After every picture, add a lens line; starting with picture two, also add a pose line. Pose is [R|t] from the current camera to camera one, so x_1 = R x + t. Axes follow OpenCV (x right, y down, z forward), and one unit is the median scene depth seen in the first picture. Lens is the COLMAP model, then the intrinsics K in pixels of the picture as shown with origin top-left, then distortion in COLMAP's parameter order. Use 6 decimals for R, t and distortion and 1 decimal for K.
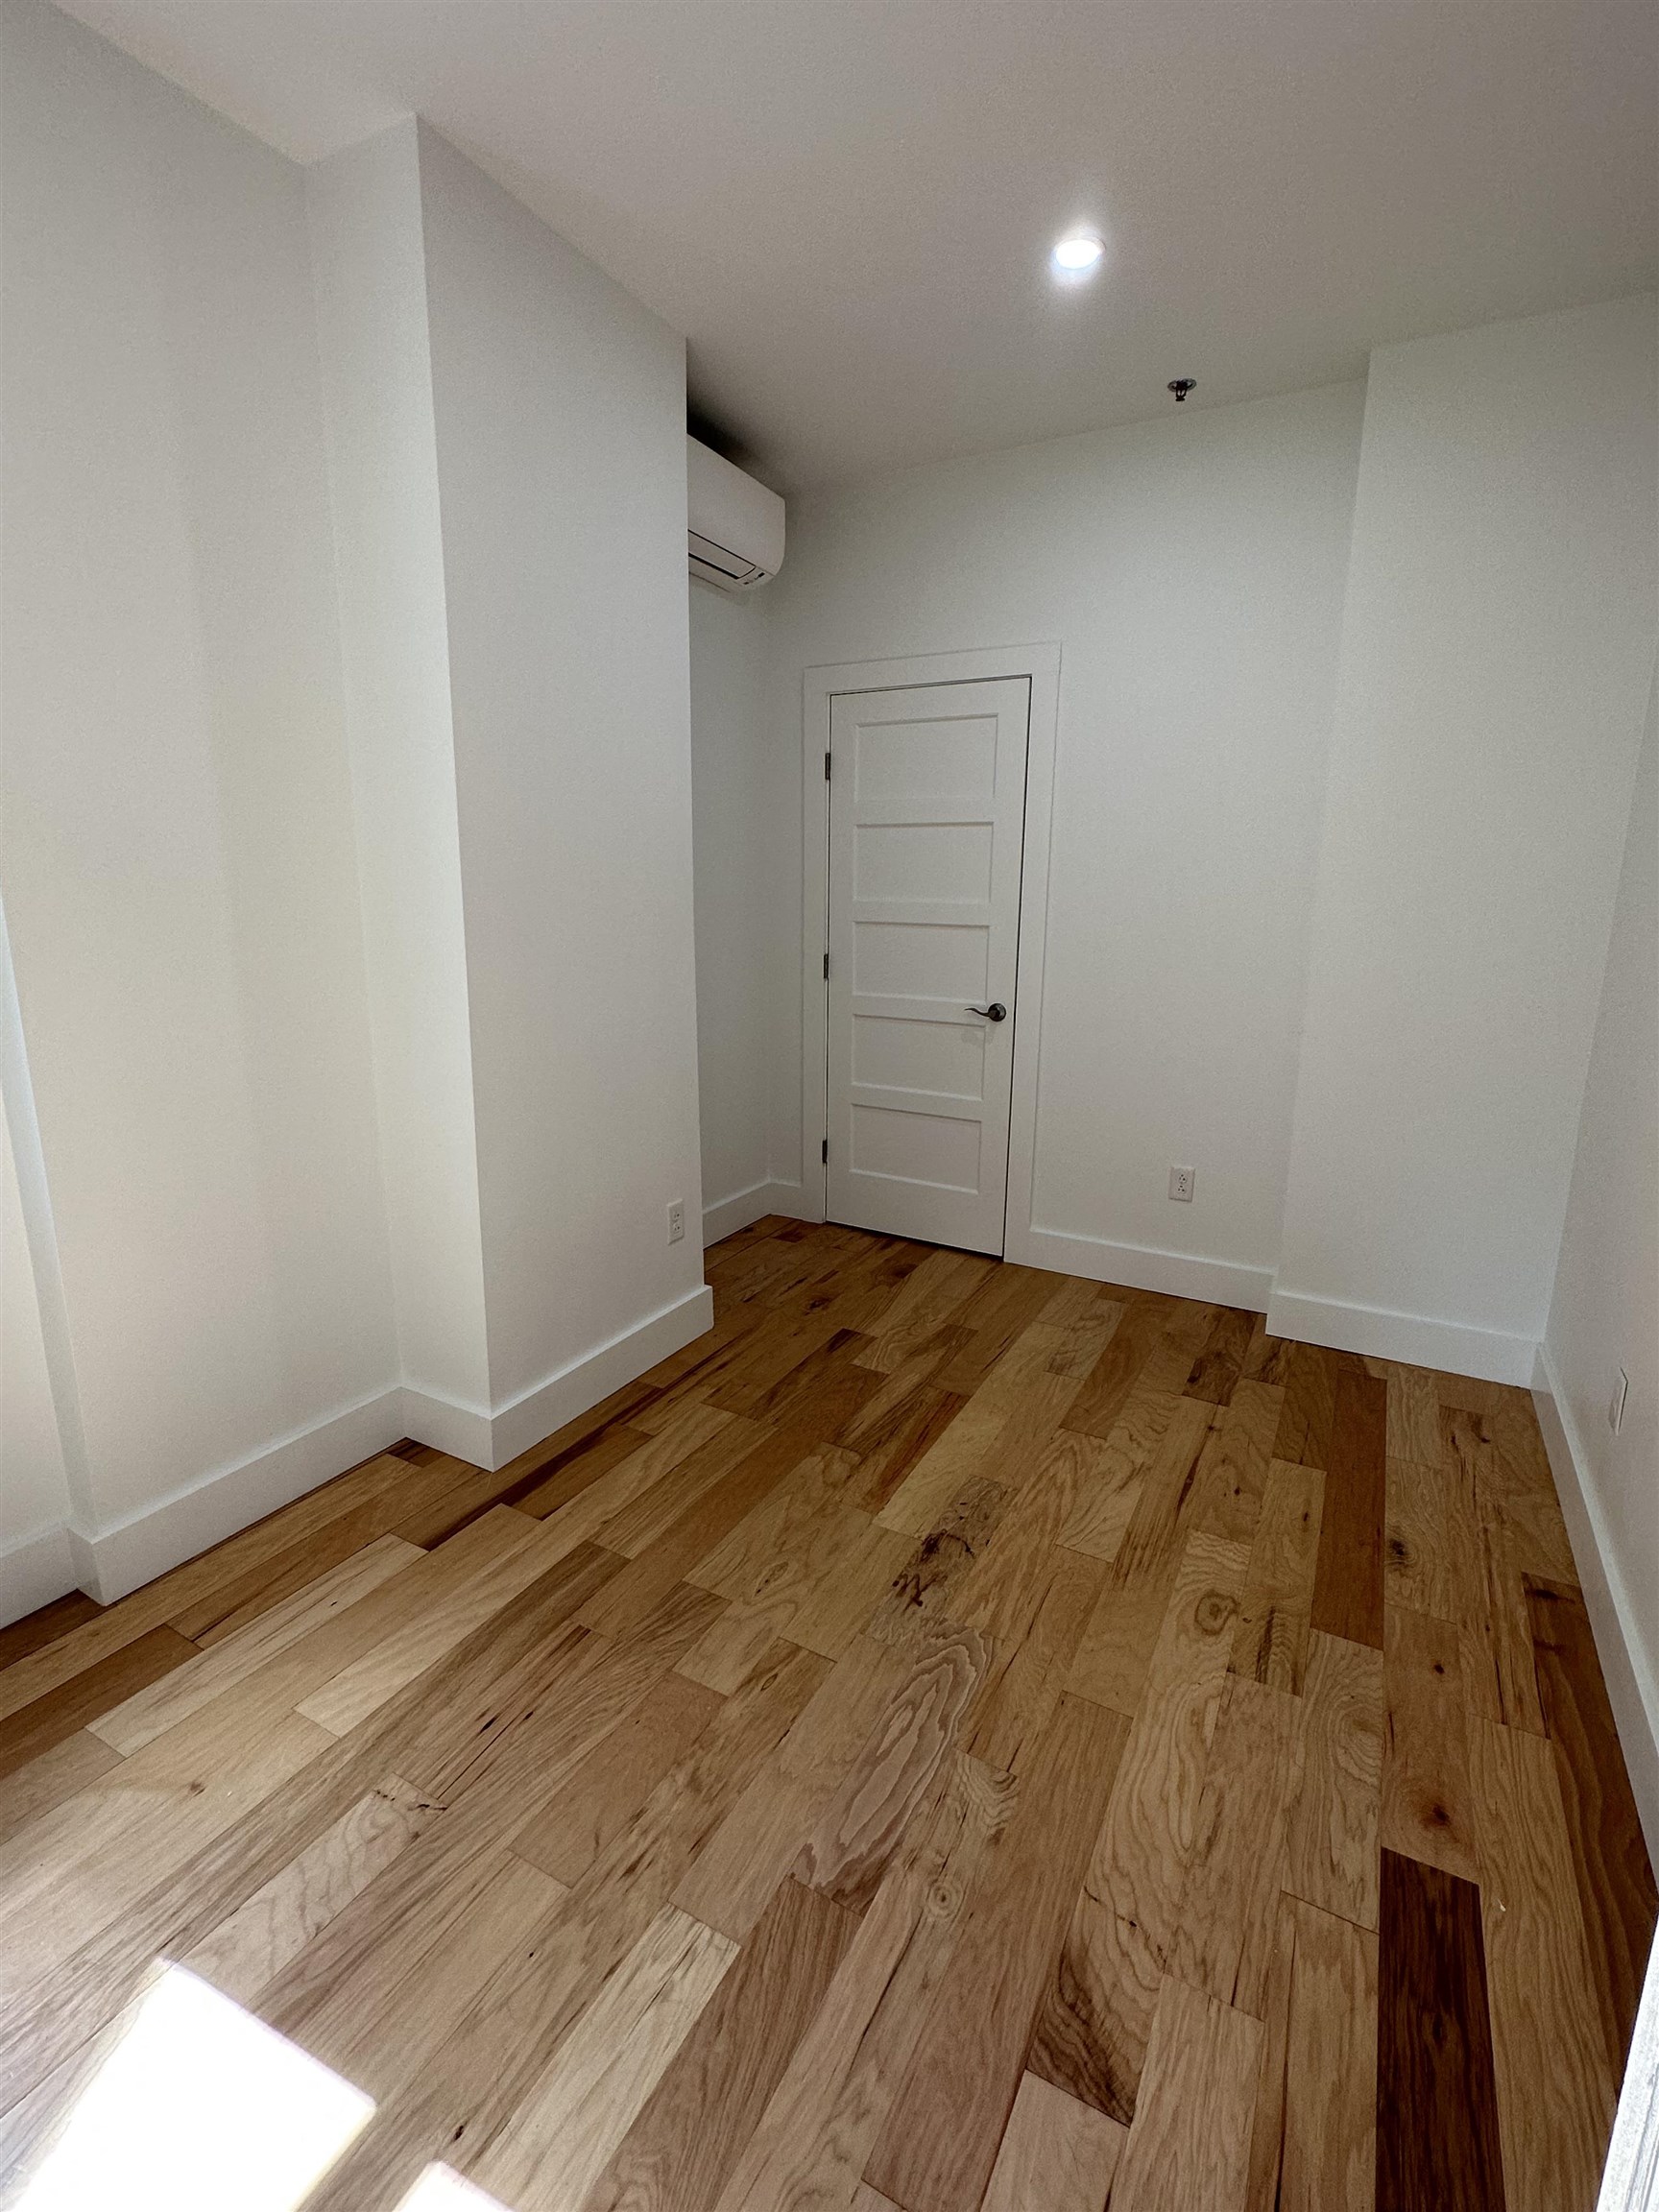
lens RADIAL K [[1028.7, 0, 829.5], [0, 1028.7, 1106.0], [0, 0, 1]] dist [0.000359, 0.000008]
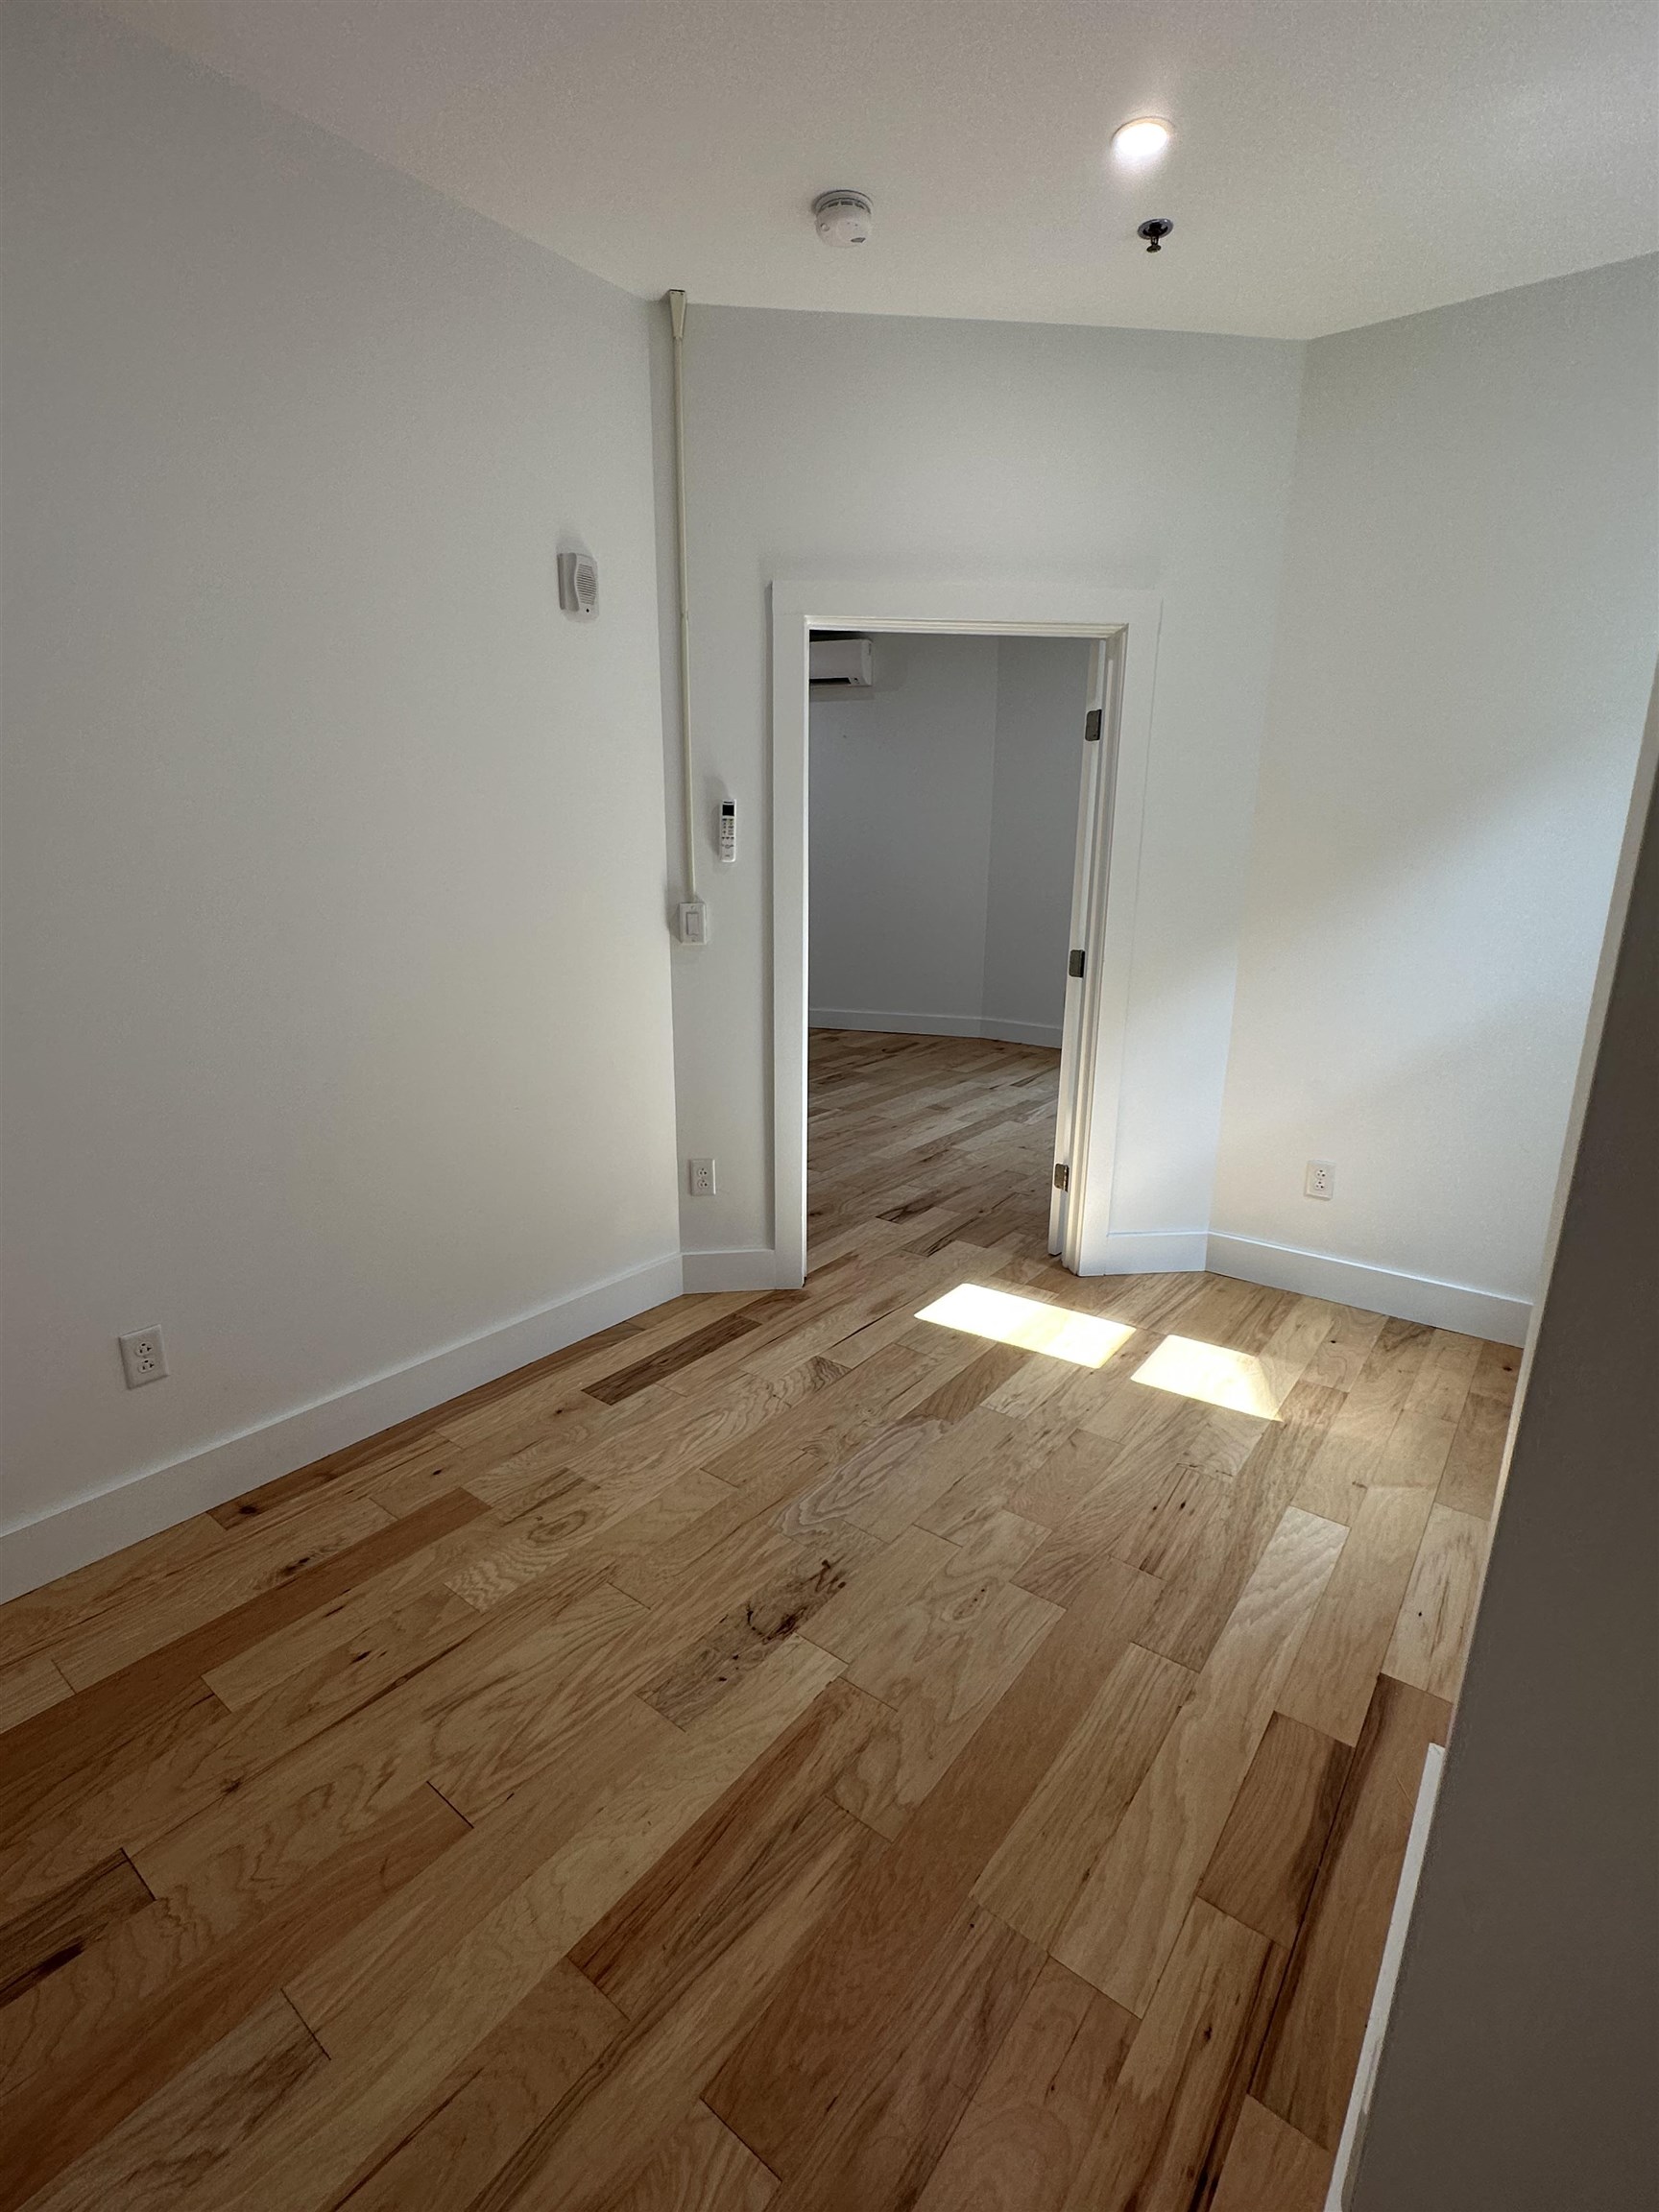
lens RADIAL K [[1028.7, 0, 829.5], [0, 1028.7, 1106.0], [0, 0, 1]] dist [0.000359, 0.000008]
pose [[-0.986782, -0.061562, 0.149904, -0.043206], [0.014861, 0.886756, 0.461999, -0.399348], [-0.161370, 0.458120, -0.874120, 1.690630]]
